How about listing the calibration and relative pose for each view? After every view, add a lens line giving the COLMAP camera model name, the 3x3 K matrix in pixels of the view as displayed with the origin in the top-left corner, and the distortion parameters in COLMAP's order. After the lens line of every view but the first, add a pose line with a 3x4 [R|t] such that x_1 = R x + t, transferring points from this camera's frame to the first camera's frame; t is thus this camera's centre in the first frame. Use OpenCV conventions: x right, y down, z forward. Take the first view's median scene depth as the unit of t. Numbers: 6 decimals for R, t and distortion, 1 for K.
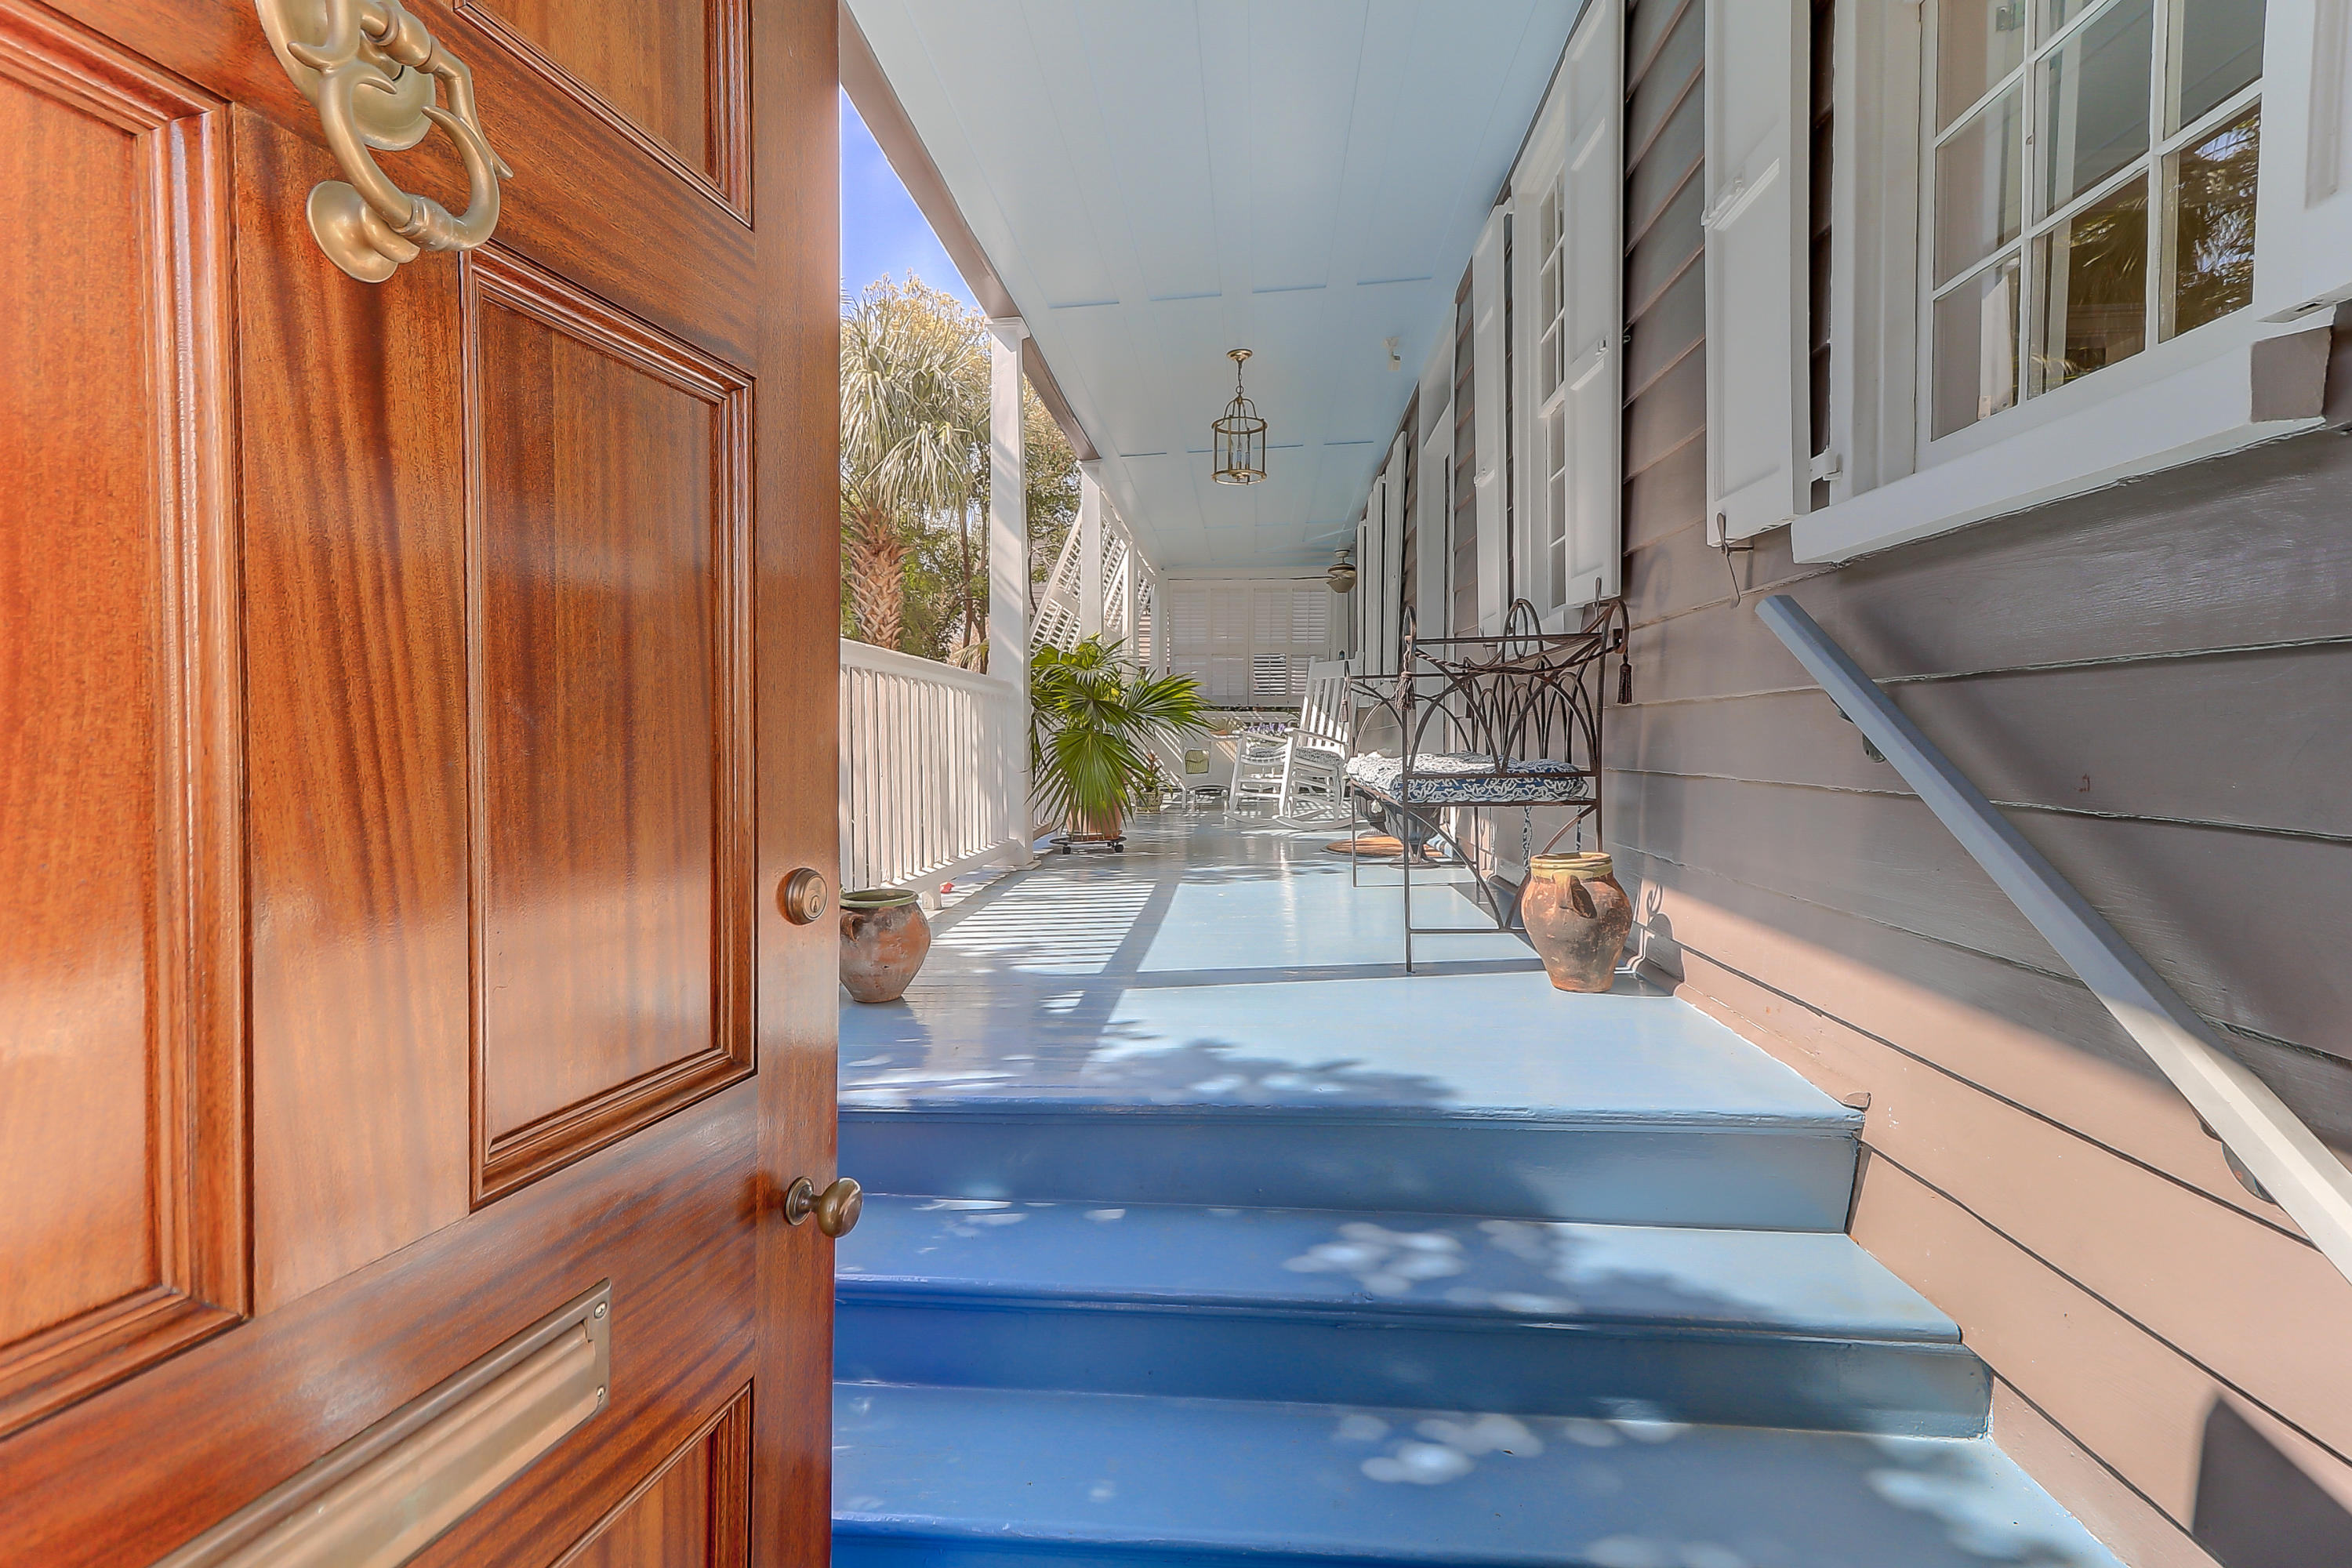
lens RADIAL K [[1070.1, 0, 1173.4], [0, 1070.1, 780.7], [0, 0, 1]] dist [0.005161, 0.000649]
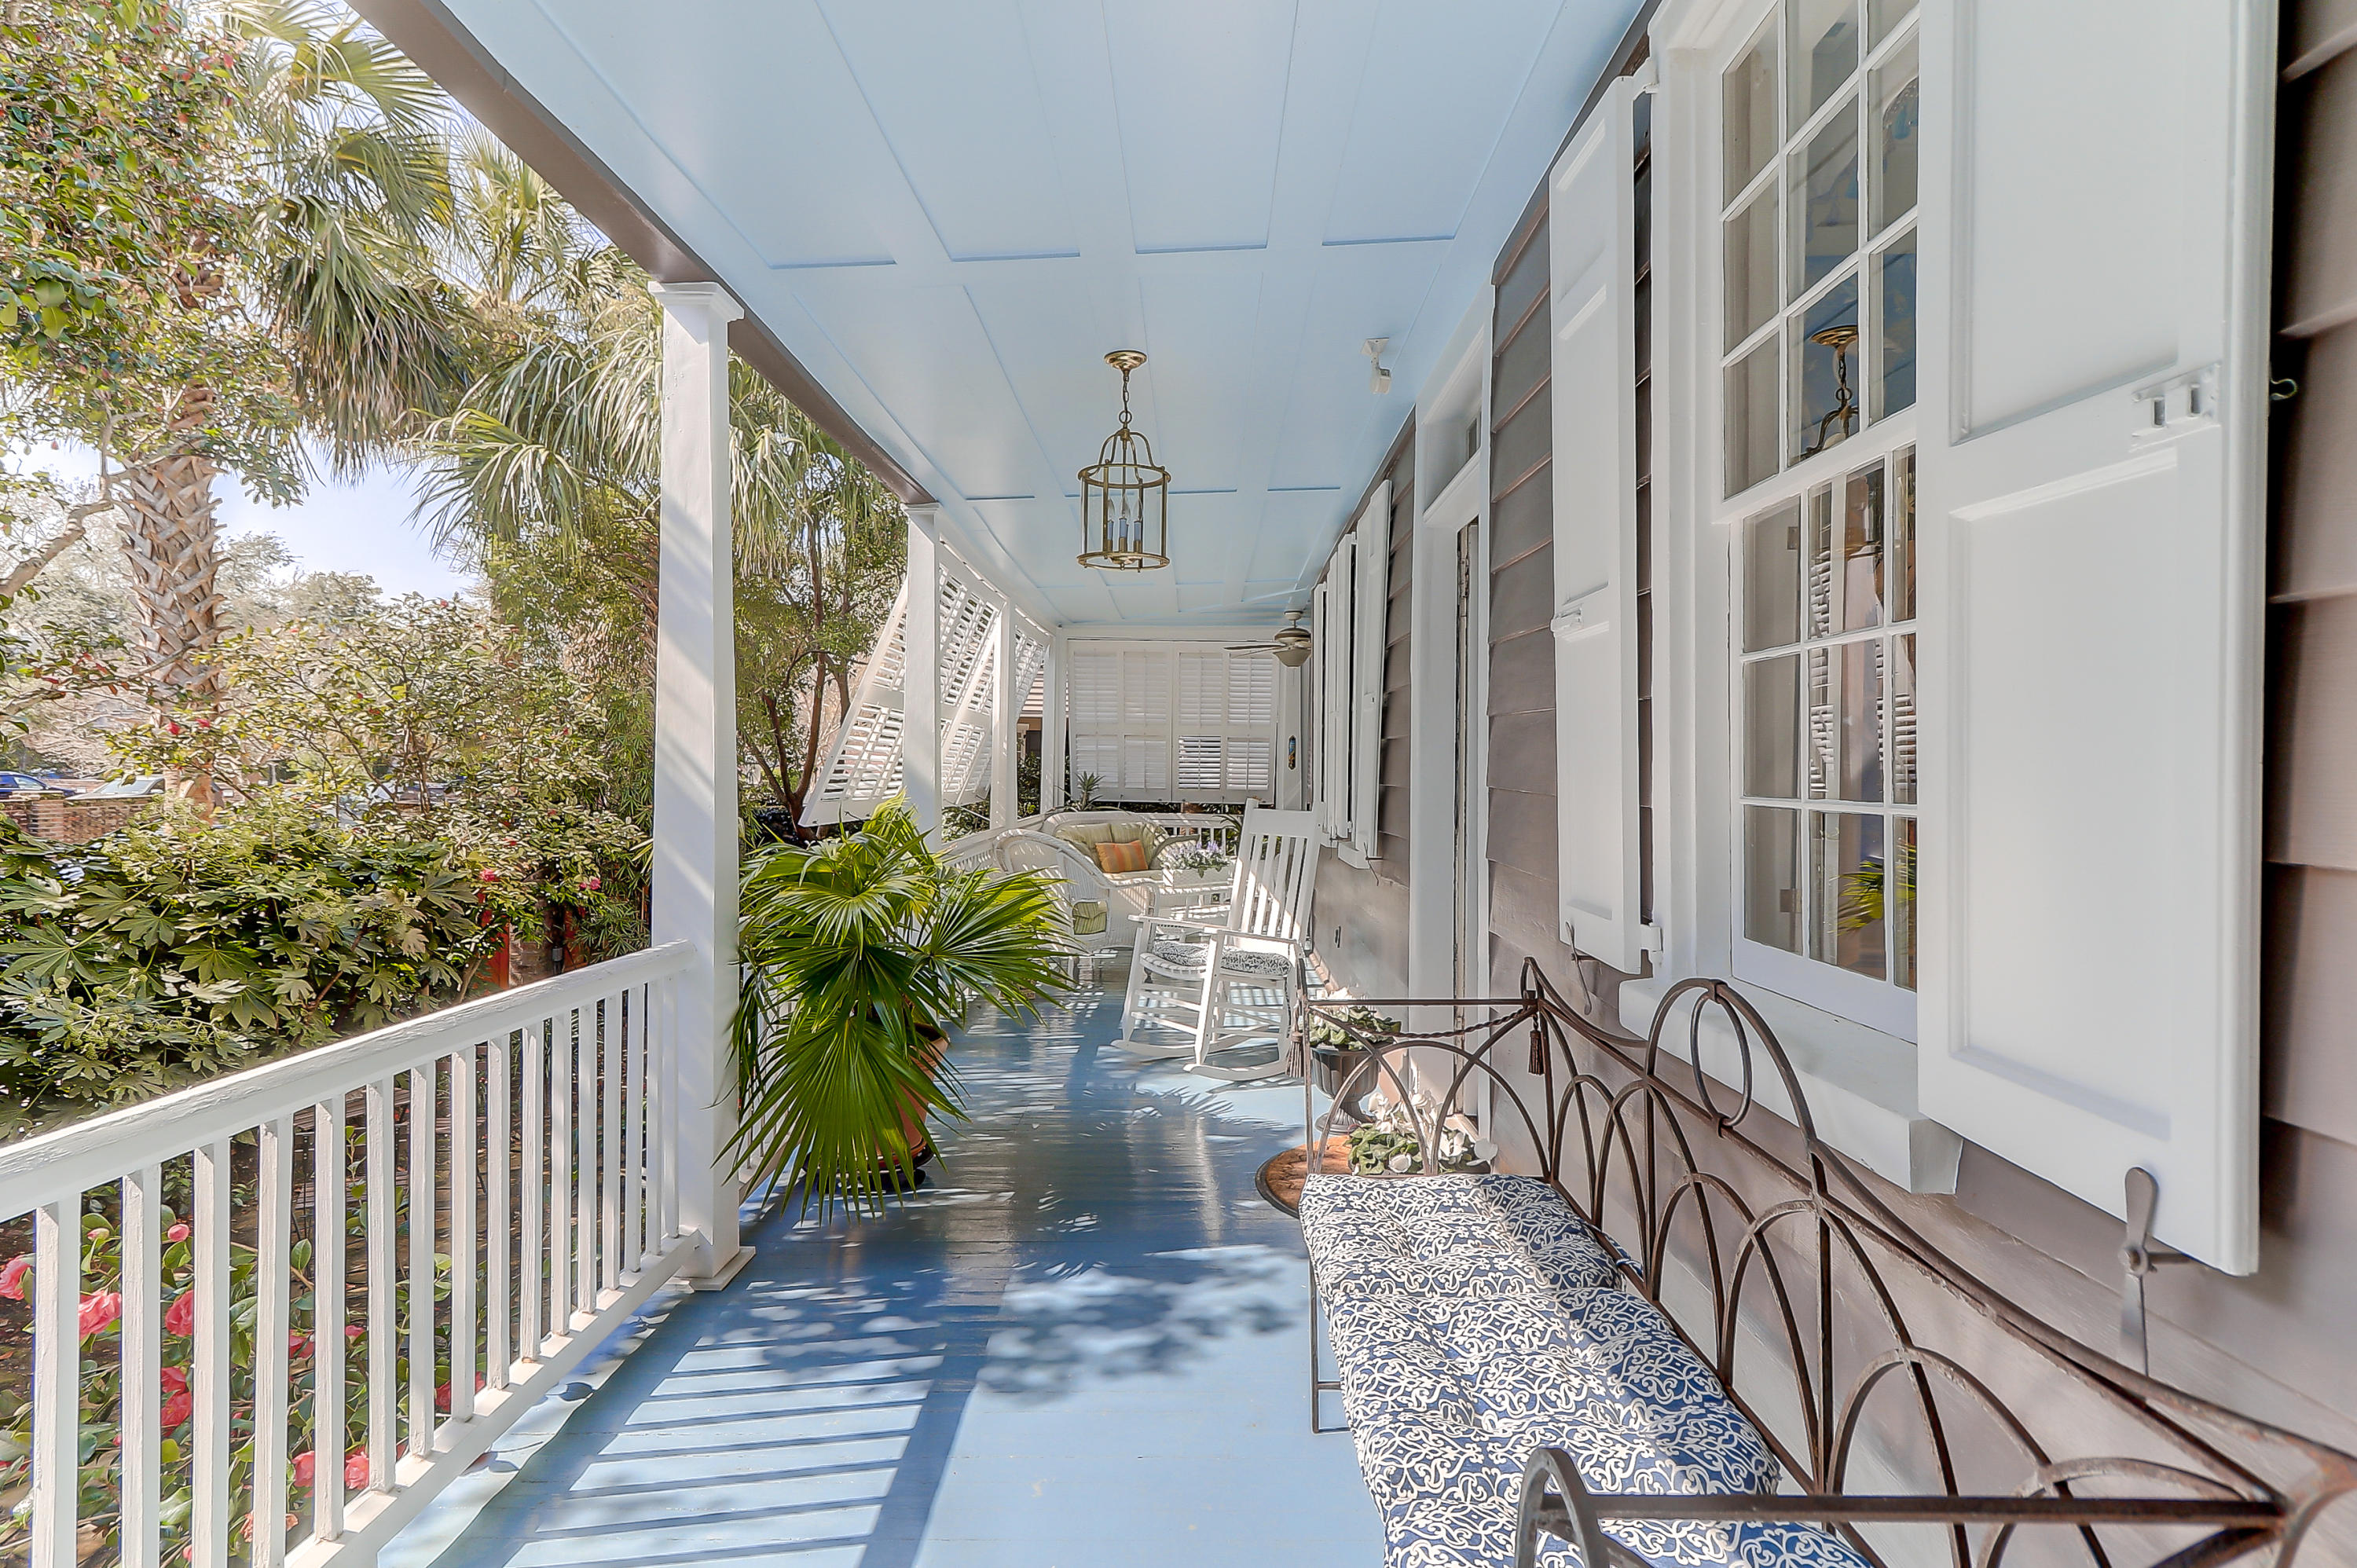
lens RADIAL K [[1140.8, 0, 1180.3], [0, 1140.8, 769.7], [0, 0, 1]] dist [-0.001866, -0.000642]
pose [[0.998243, 0.008959, 0.058570, 0.048225], [-0.007649, 0.999716, -0.022567, -0.130071], [-0.058756, 0.022079, 0.998028, 0.310013]]
